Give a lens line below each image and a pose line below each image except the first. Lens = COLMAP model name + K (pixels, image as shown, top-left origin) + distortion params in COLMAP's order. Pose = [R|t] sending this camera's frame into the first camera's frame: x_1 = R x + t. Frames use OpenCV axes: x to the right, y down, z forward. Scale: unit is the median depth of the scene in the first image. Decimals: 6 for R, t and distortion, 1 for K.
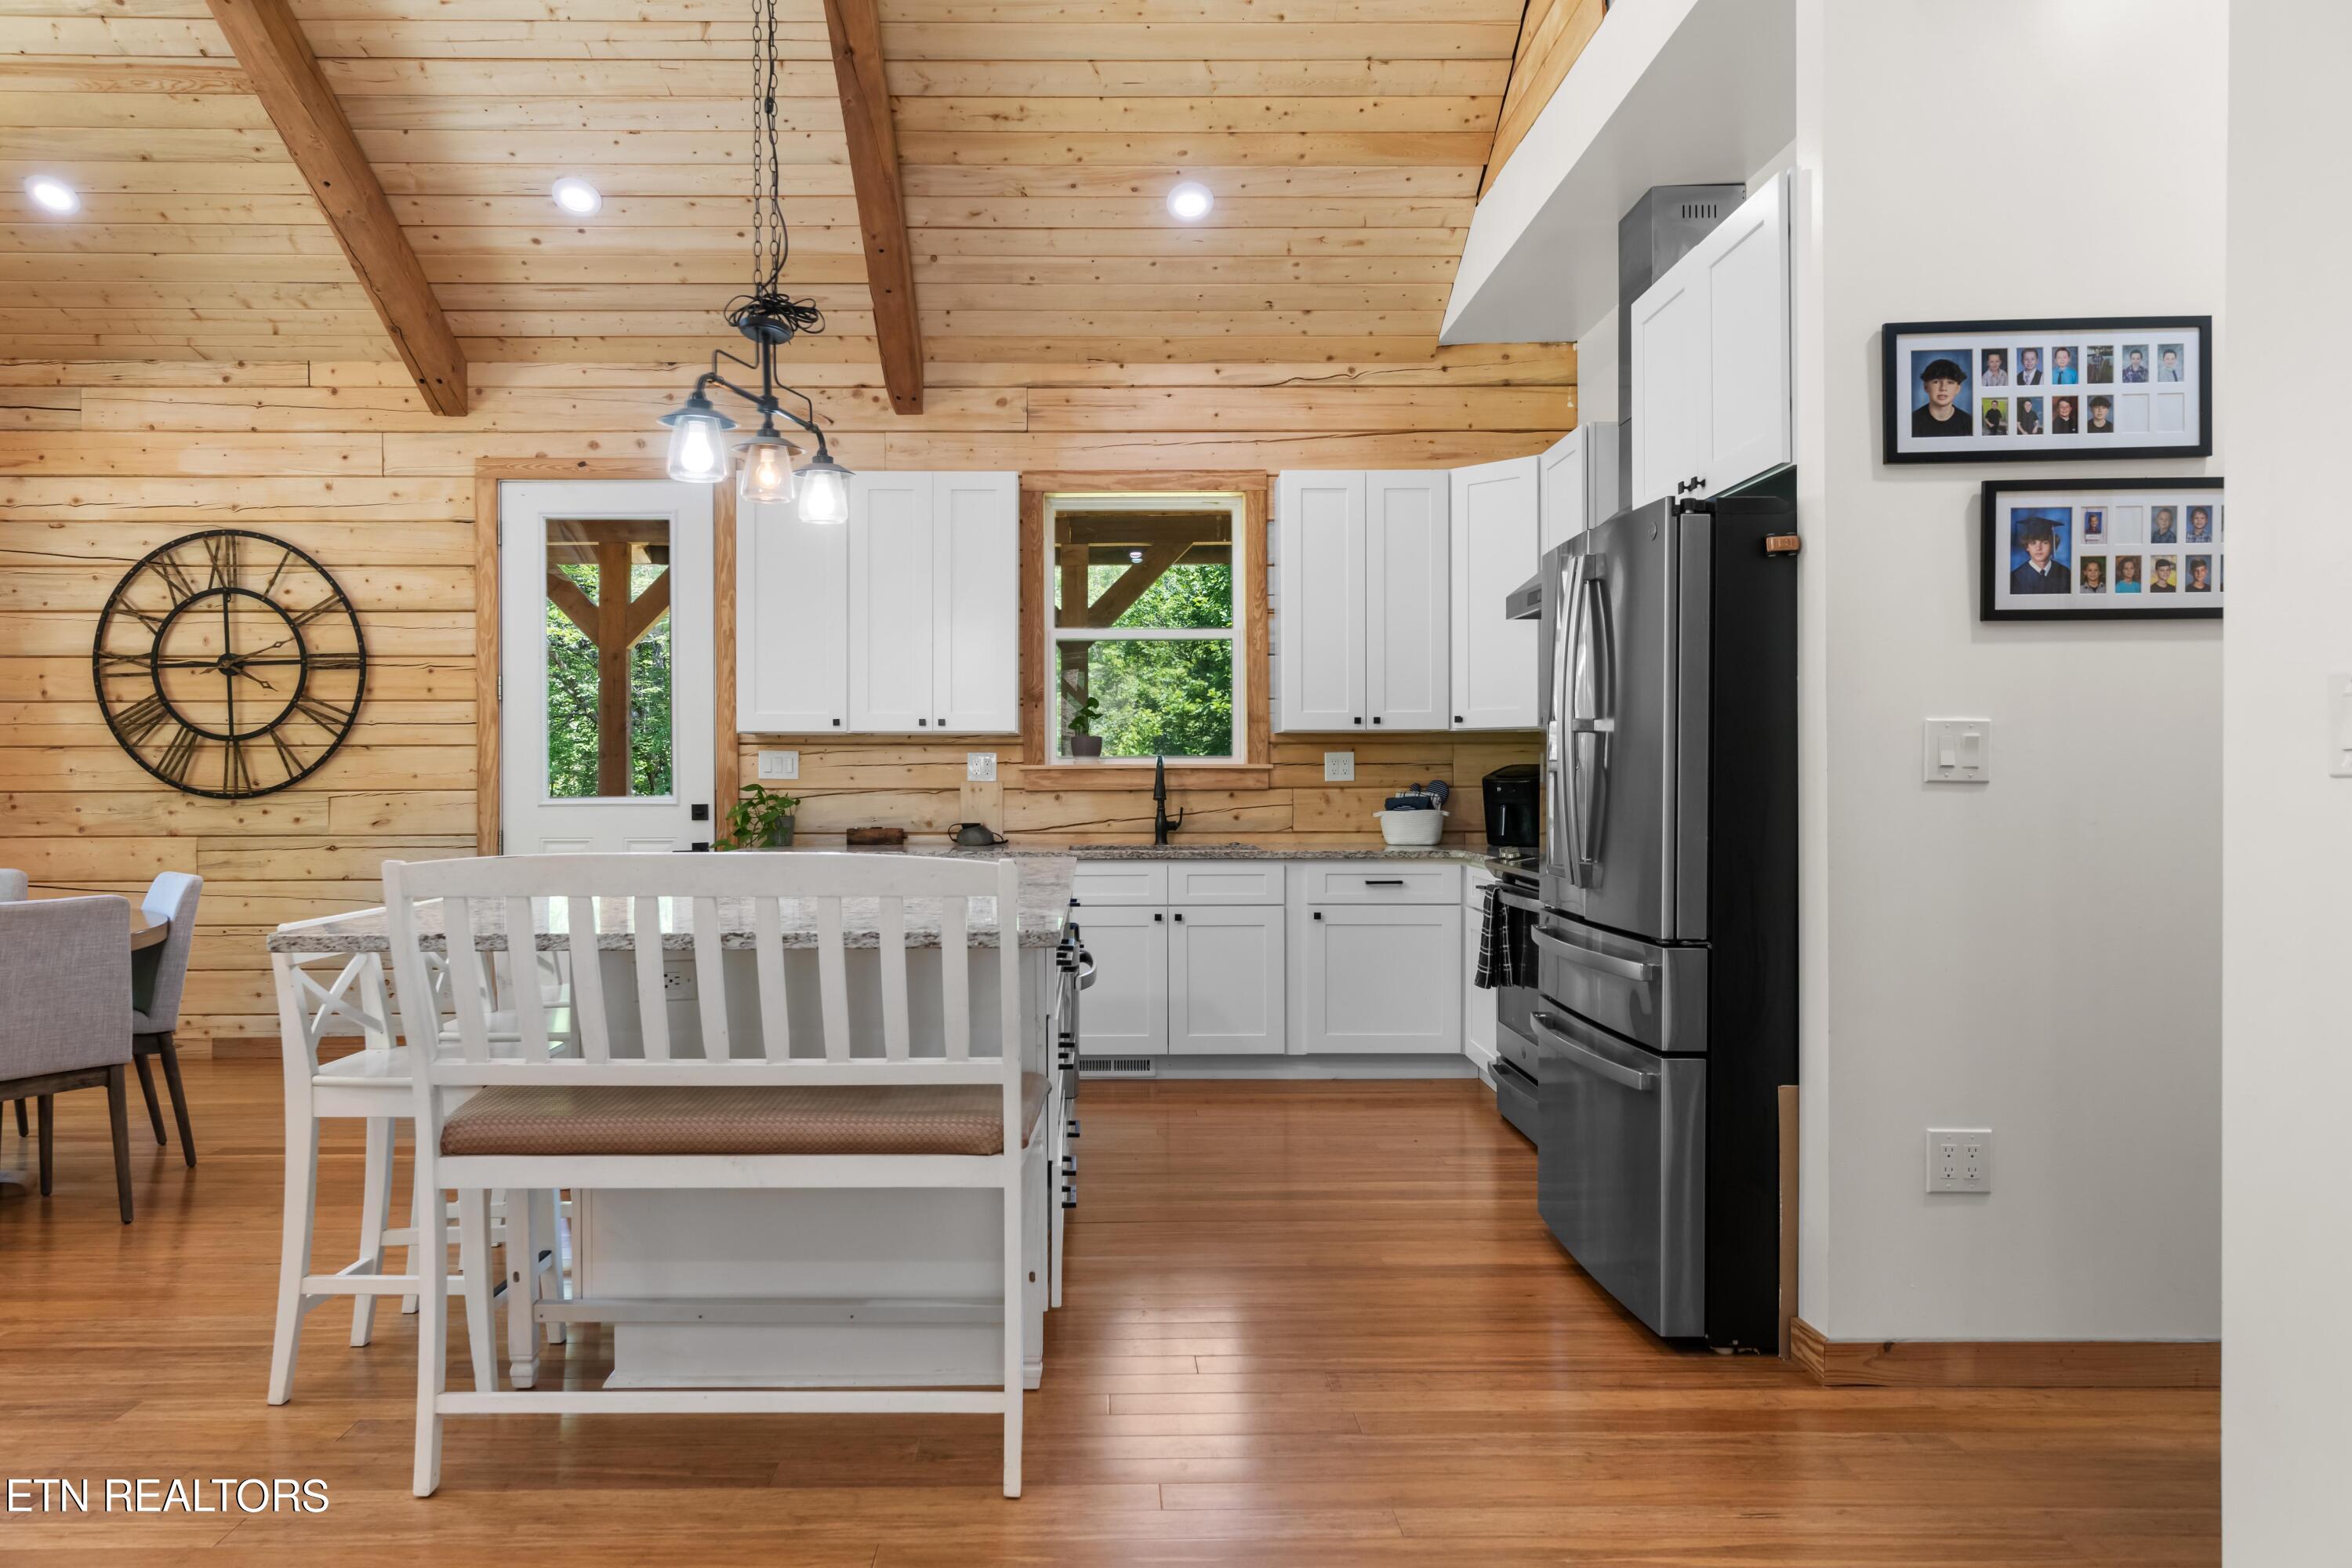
lens RADIAL K [[1538.6, 0, 1097.0], [0, 1538.6, 782.4], [0, 0, 1]] dist [0.009364, -0.000648]
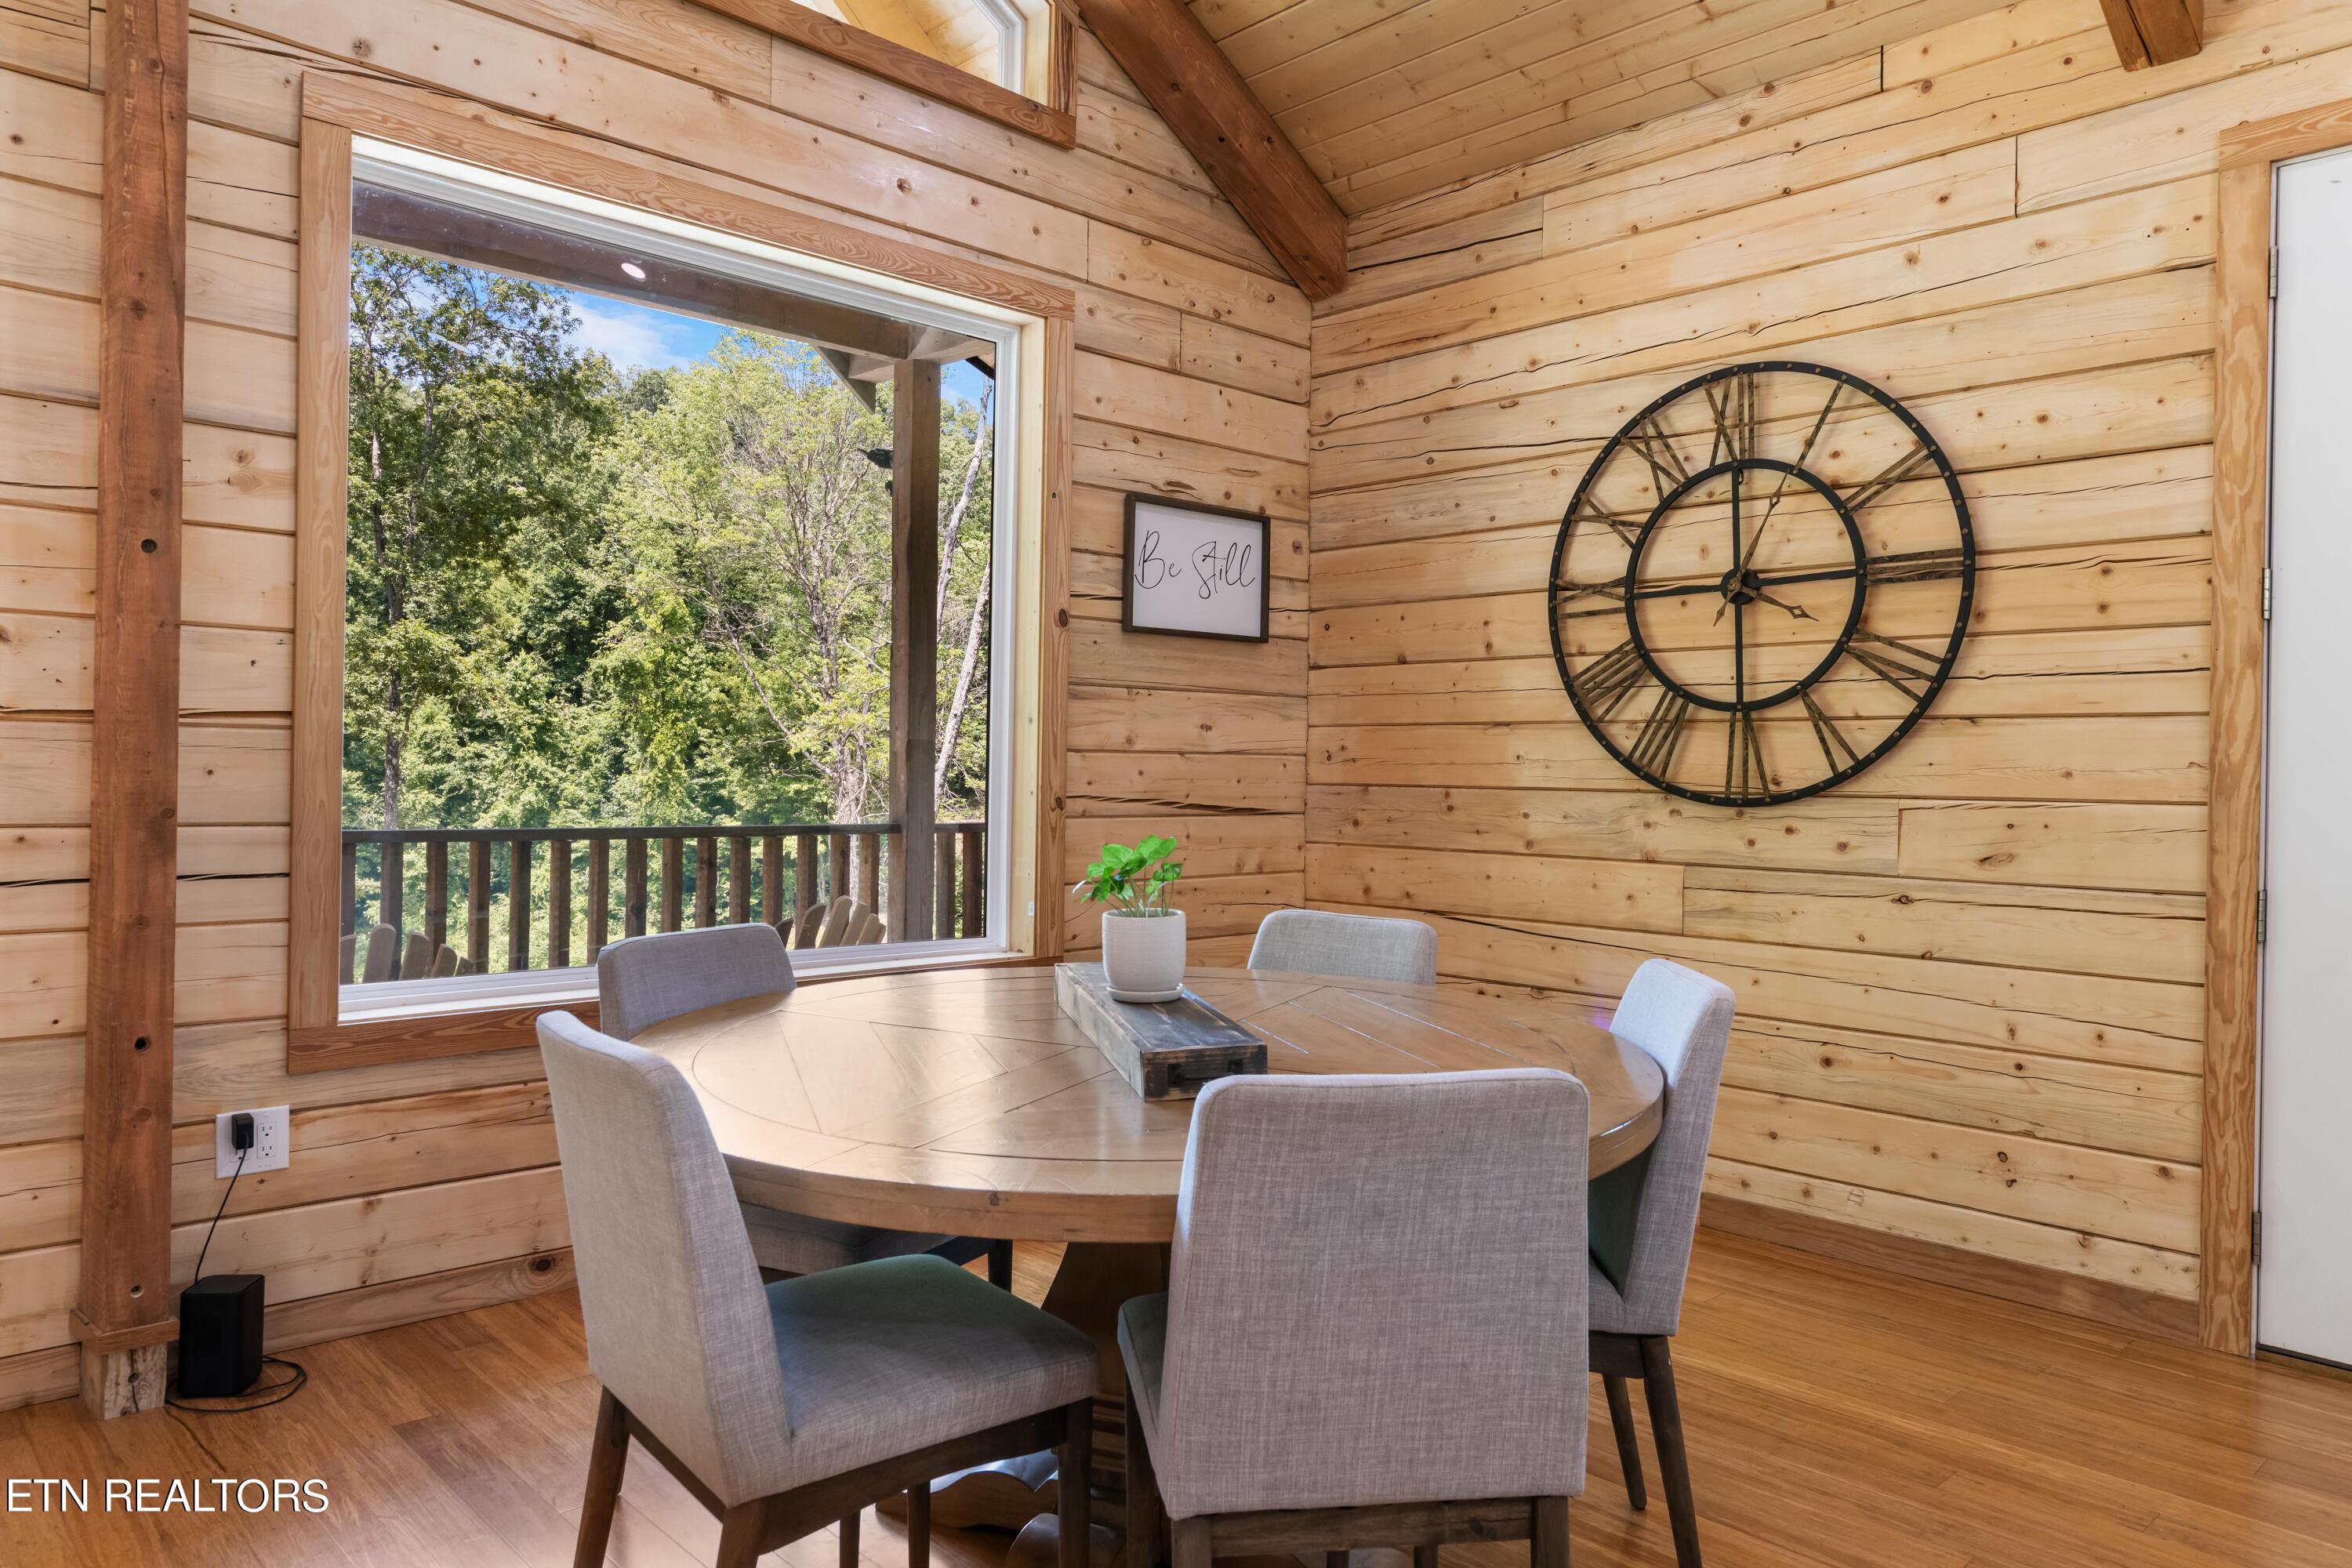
lens RADIAL K [[1538.6, 0, 1180.2], [0, 1538.6, 766.4], [0, 0, 1]] dist [0.009364, -0.000648]
pose [[0.682085, 0.012942, -0.731158, -0.266229], [-0.022073, 0.999752, -0.002895, 0.001483], [0.730939, 0.018114, 0.682202, 0.423482]]
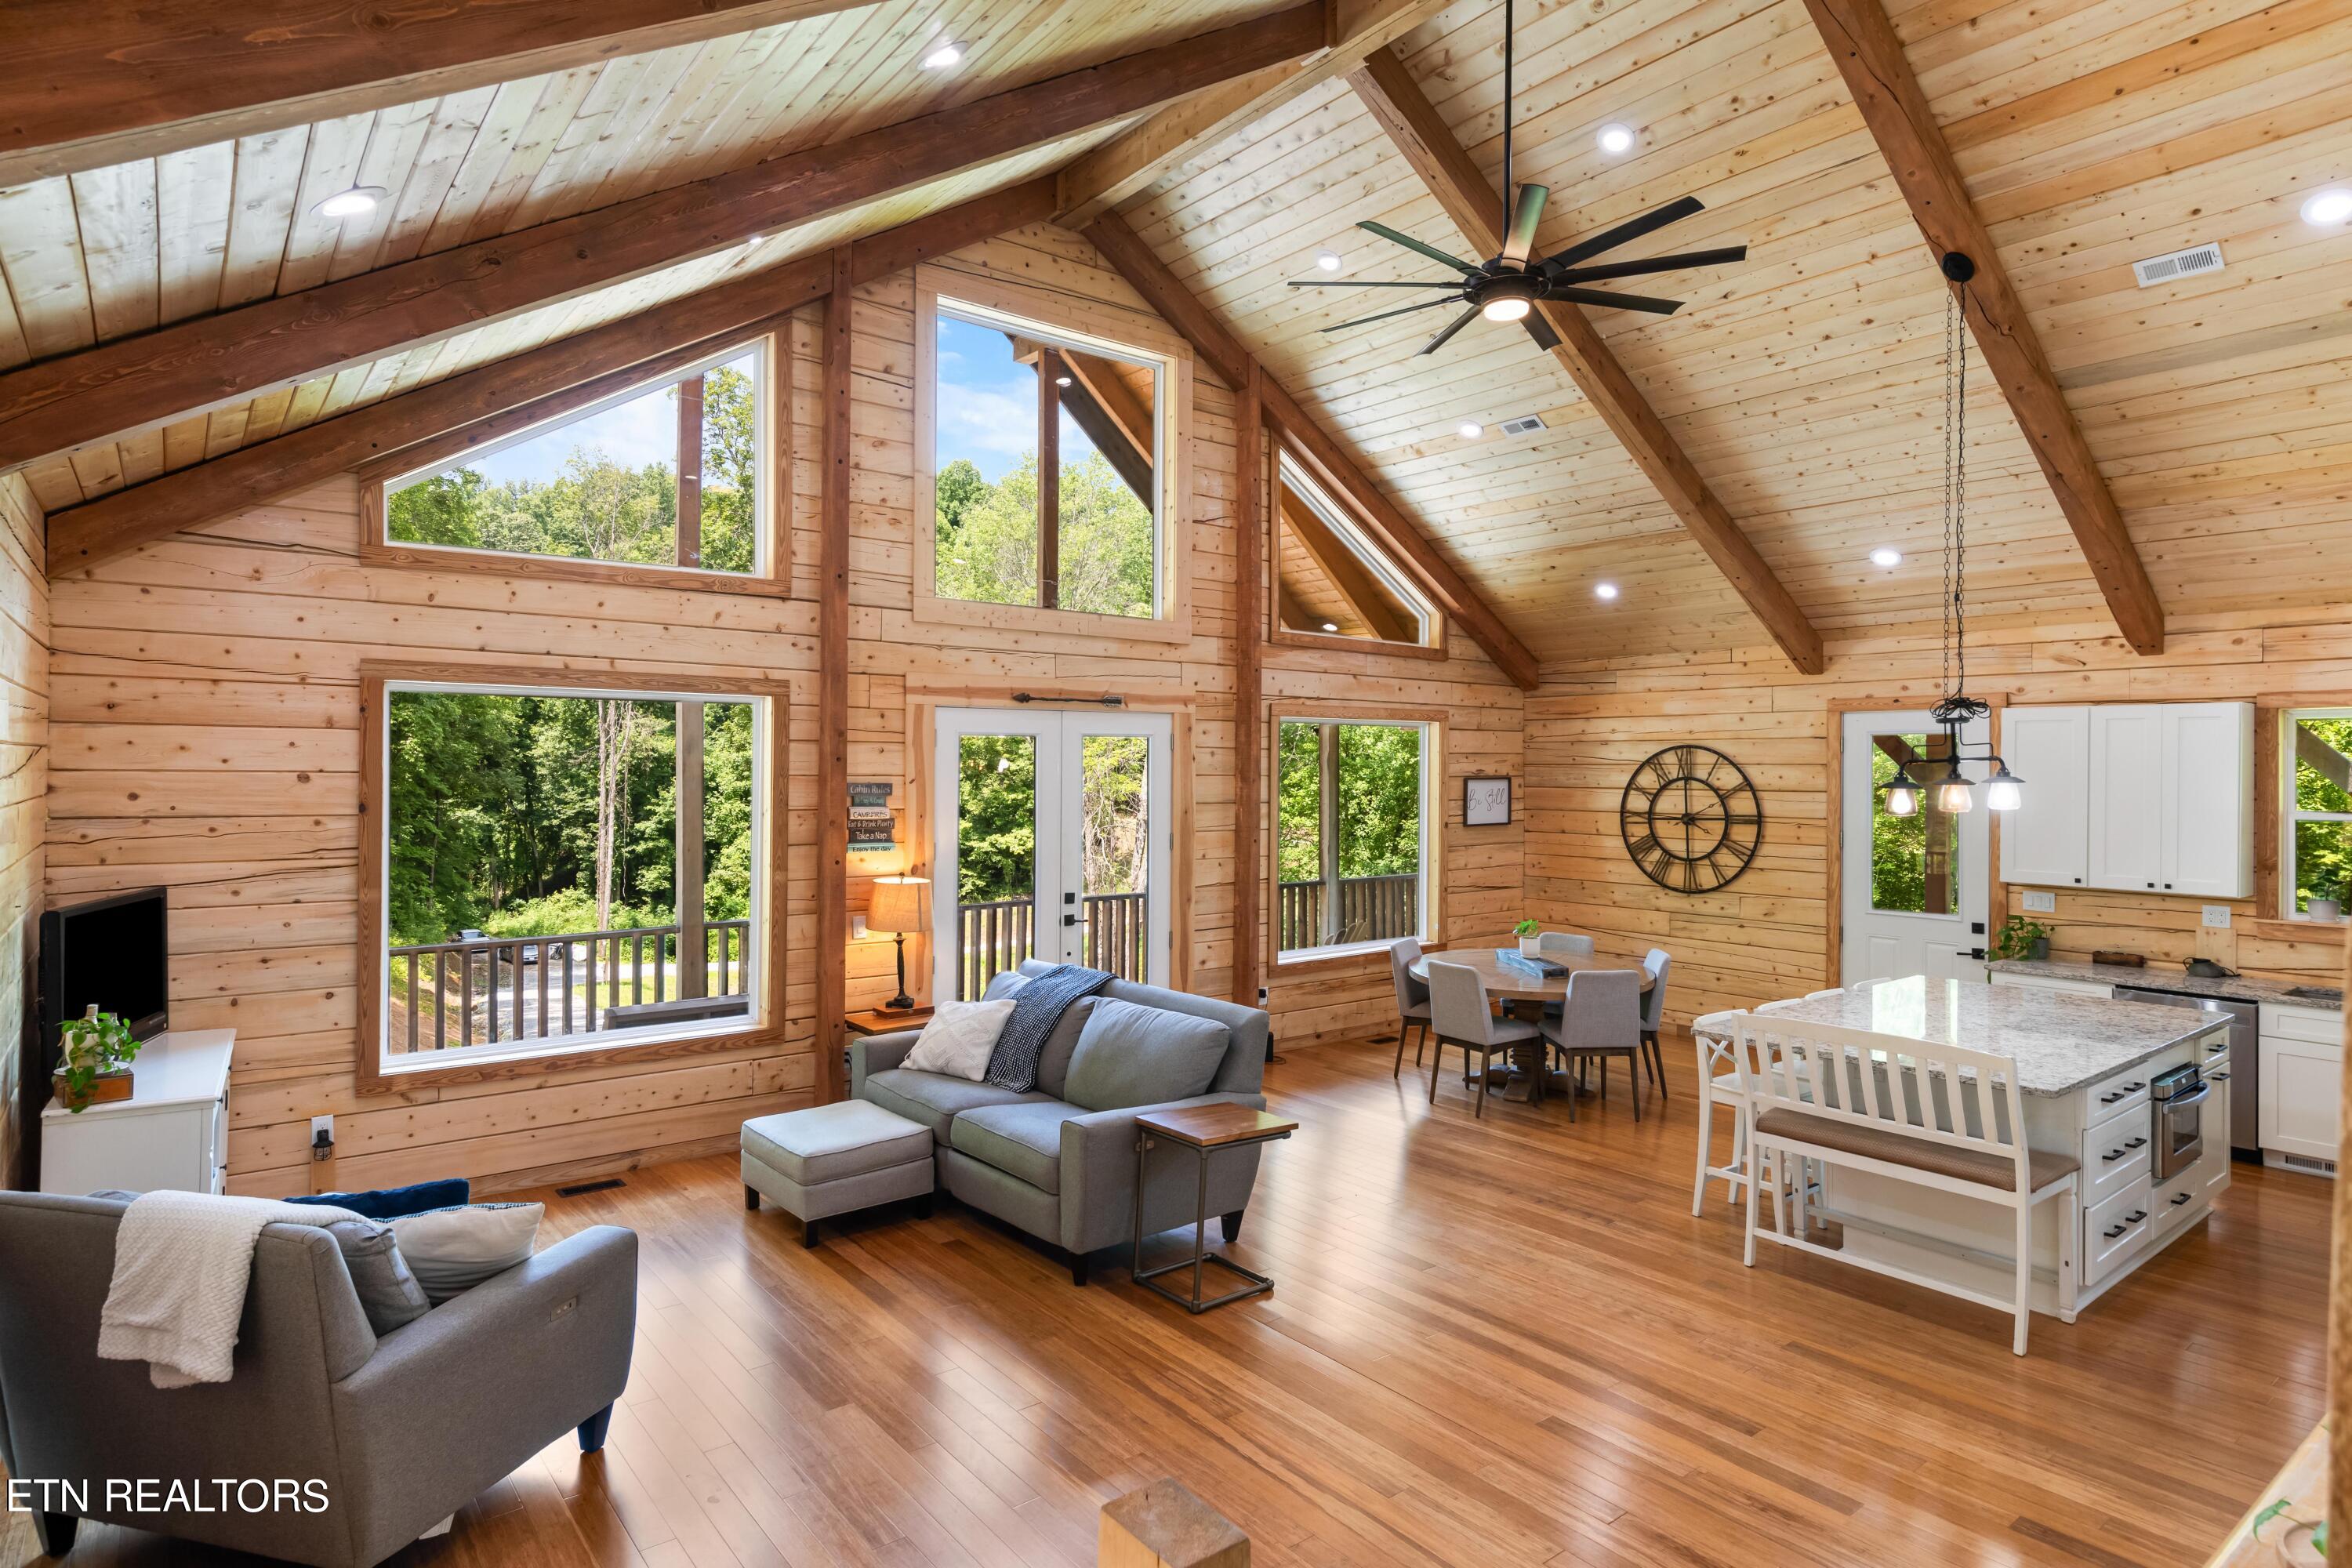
lens RADIAL K [[1257.7, 0, 1173.6], [0, 1257.7, 766.4], [0, 0, 1]] dist [0.008922, -0.002461]
pose [[0.615296, 0.004538, -0.788283, 0.232634], [-0.009891, 0.999949, -0.001964, -0.129430], [0.788234, 0.009005, 0.615310, -0.387071]]
